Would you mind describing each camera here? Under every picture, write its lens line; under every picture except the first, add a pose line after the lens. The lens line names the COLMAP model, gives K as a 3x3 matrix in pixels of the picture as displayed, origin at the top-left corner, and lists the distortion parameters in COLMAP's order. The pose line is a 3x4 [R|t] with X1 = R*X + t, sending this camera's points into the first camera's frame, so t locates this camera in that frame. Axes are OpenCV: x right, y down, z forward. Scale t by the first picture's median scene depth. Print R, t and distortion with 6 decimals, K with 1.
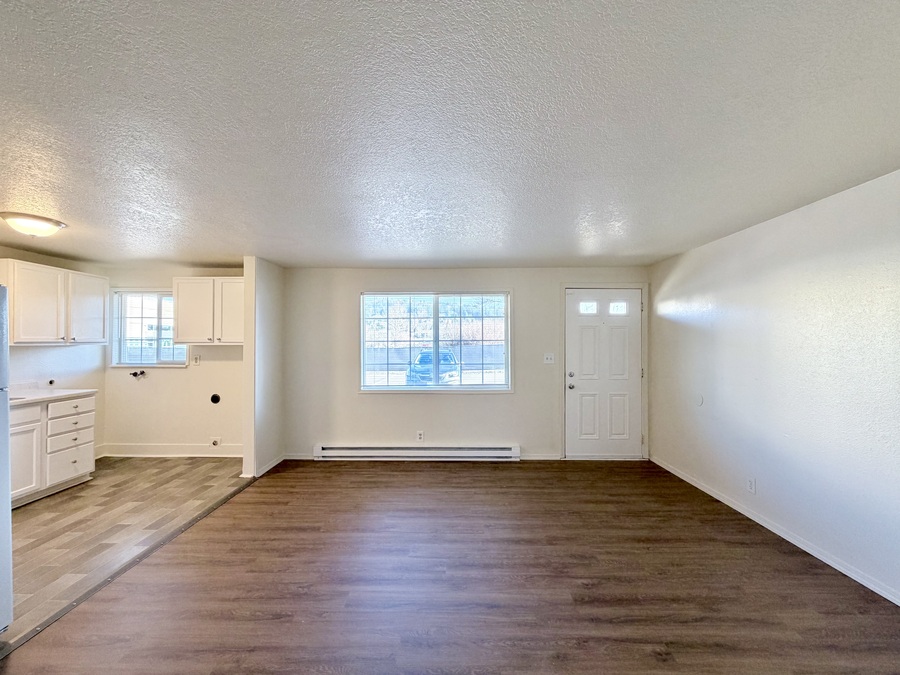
lens RADIAL K [[357.4, 0, 447.8], [0, 357.4, 337.1], [0, 0, 1]] dist [-0.000177, 0.000138]
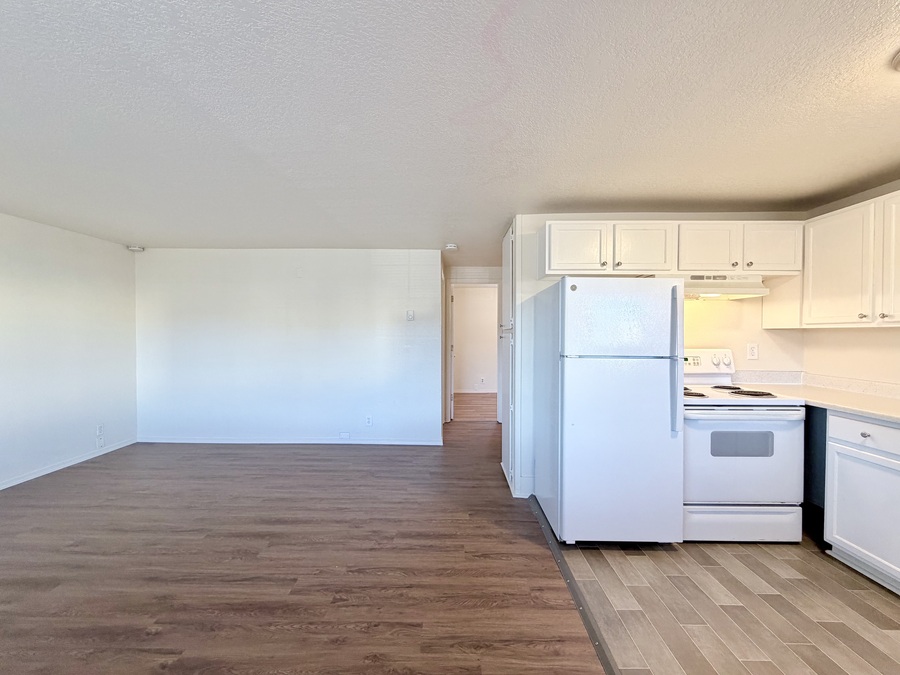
lens RADIAL K [[357.4, 0, 447.8], [0, 357.4, 337.1], [0, 0, 1]] dist [-0.000177, 0.000138]
pose [[-0.999993, -0.000871, 0.003721, -0.370308], [-0.000883, 0.999994, -0.003397, 0.036644], [-0.003718, -0.003400, -0.999987, 1.039853]]
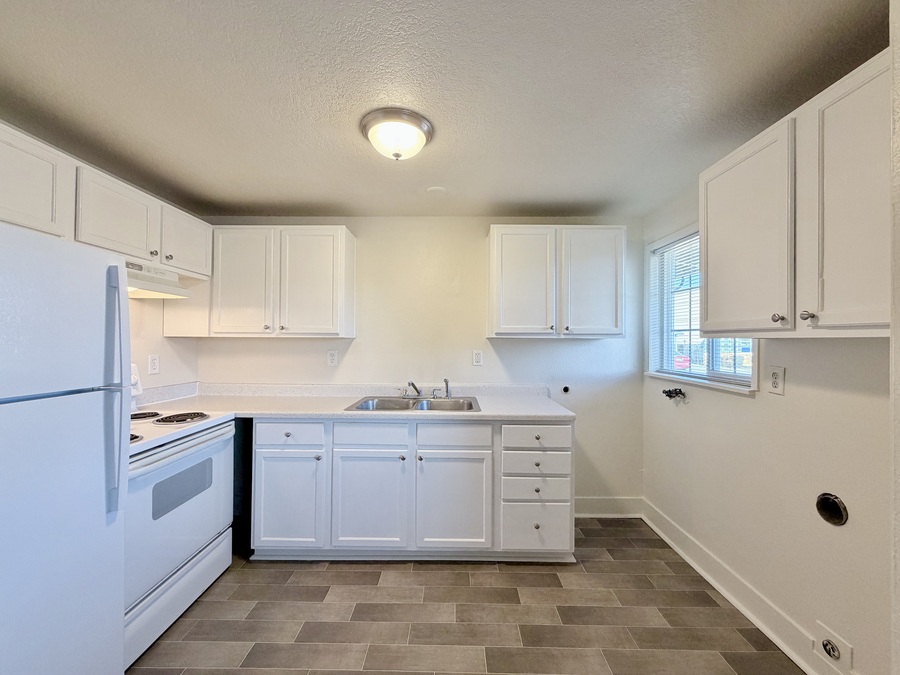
lens RADIAL K [[358.6, 0, 448.2], [0, 358.6, 337.6], [0, 0, 1]] dist [-0.000092, 0.000336]
pose [[0.000058, -0.005576, -0.999984, -0.391497], [0.006381, 0.999964, -0.005575, 0.024085], [0.999980, -0.006380, 0.000094, 0.781893]]
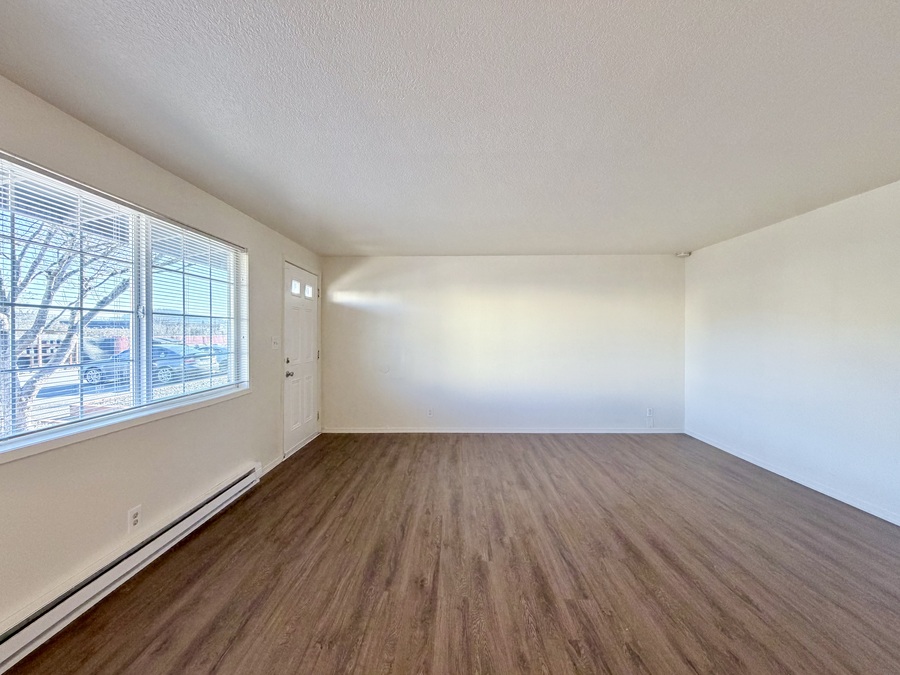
lens RADIAL K [[358.6, 0, 448.2], [0, 358.6, 337.6], [0, 0, 1]] dist [-0.000092, 0.000336]
pose [[0.009428, -0.006365, 0.999935, -0.623230], [-0.014199, 0.999878, 0.006499, 0.042973], [-0.999855, -0.014259, 0.009337, 0.702097]]
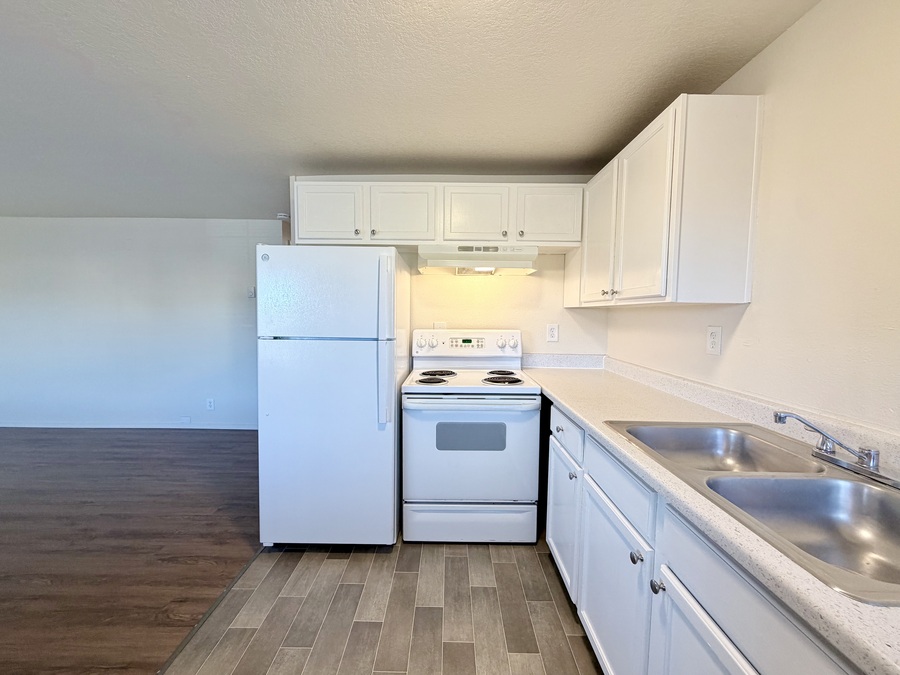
lens RADIAL K [[358.6, 0, 448.2], [0, 358.6, 337.6], [0, 0, 1]] dist [-0.000092, 0.000336]
pose [[-0.999973, -0.005394, -0.004932, -0.826783], [-0.005658, 0.998468, 0.055037, 0.036488], [0.004627, 0.055063, -0.998472, 0.964030]]
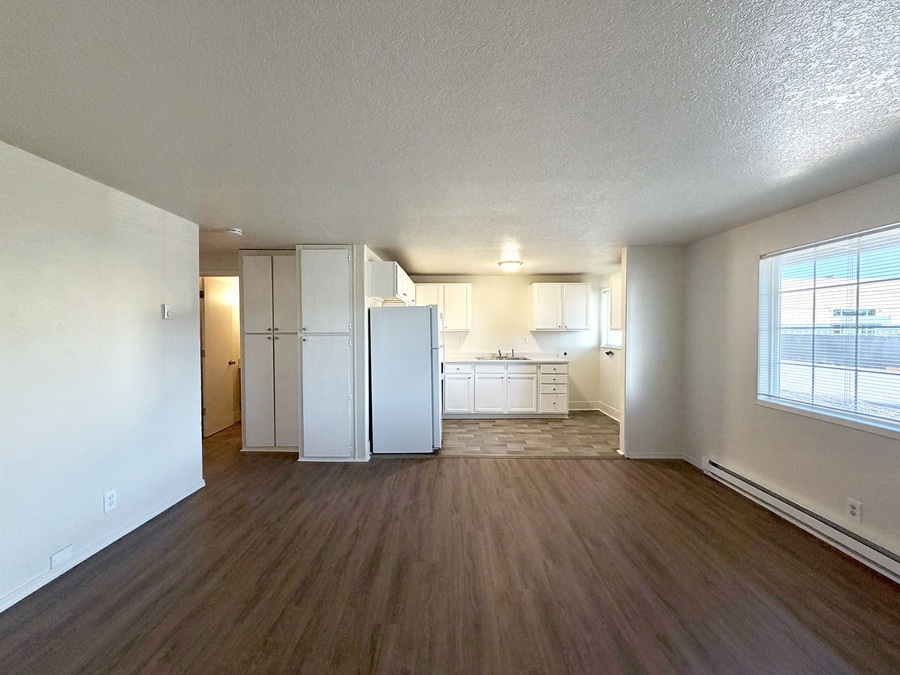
lens RADIAL K [[357.4, 0, 447.8], [0, 357.4, 337.1], [0, 0, 1]] dist [-0.000177, 0.000138]
pose [[0.000350, 0.023810, -0.999716, 0.513623], [0.012333, 0.999640, 0.023812, 0.006652], [0.999924, -0.012338, 0.000056, 0.483024]]
